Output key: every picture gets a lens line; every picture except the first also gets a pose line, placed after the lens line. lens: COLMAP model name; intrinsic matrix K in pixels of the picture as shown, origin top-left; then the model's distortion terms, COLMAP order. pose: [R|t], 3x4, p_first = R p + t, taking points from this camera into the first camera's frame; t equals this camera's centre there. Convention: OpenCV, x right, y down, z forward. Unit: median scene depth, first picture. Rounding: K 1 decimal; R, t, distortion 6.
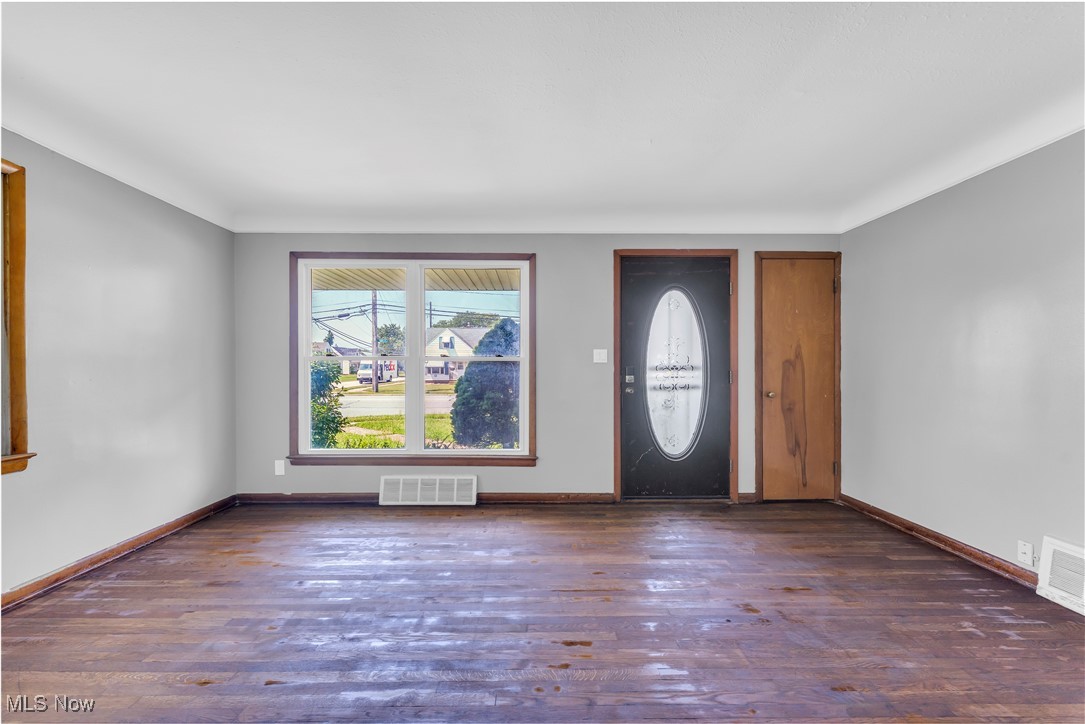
lens RADIAL K [[430.5, 0, 538.3], [0, 430.5, 365.2], [0, 0, 1]] dist [0.001267, 0.000295]
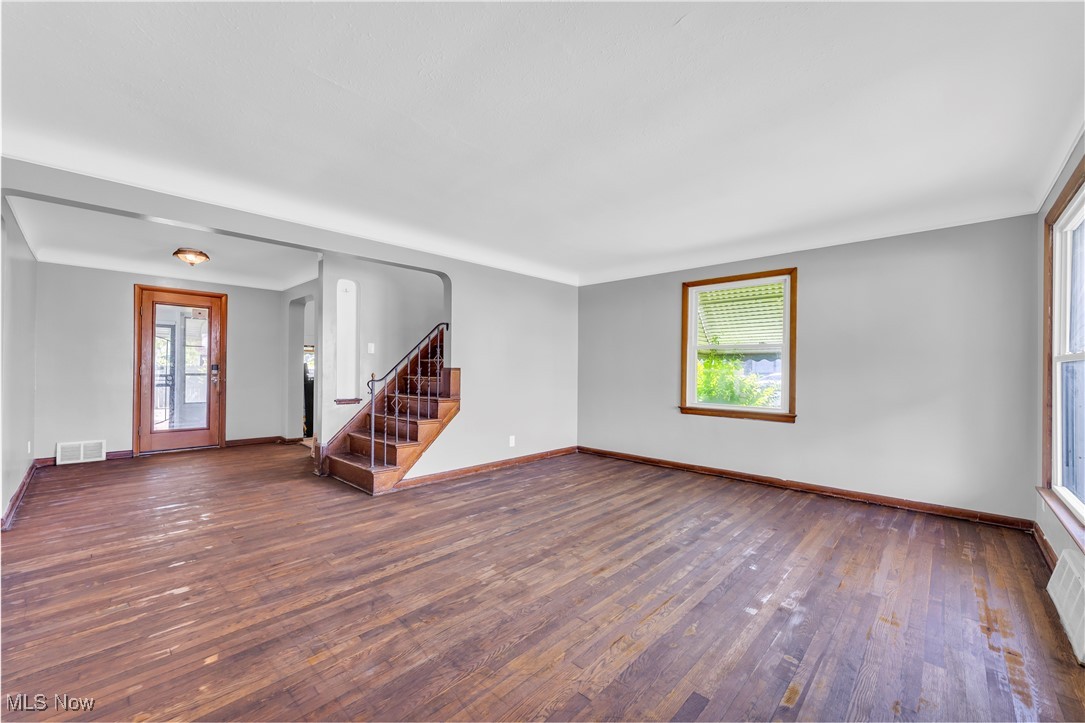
lens RADIAL K [[430.5, 0, 541.4], [0, 430.5, 366.1], [0, 0, 1]] dist [0.001267, 0.000295]
pose [[-0.691903, -0.007062, -0.721956, 0.955793], [-0.002156, 0.999968, -0.007715, 0.001270], [0.721987, -0.003782, -0.691896, 1.427531]]
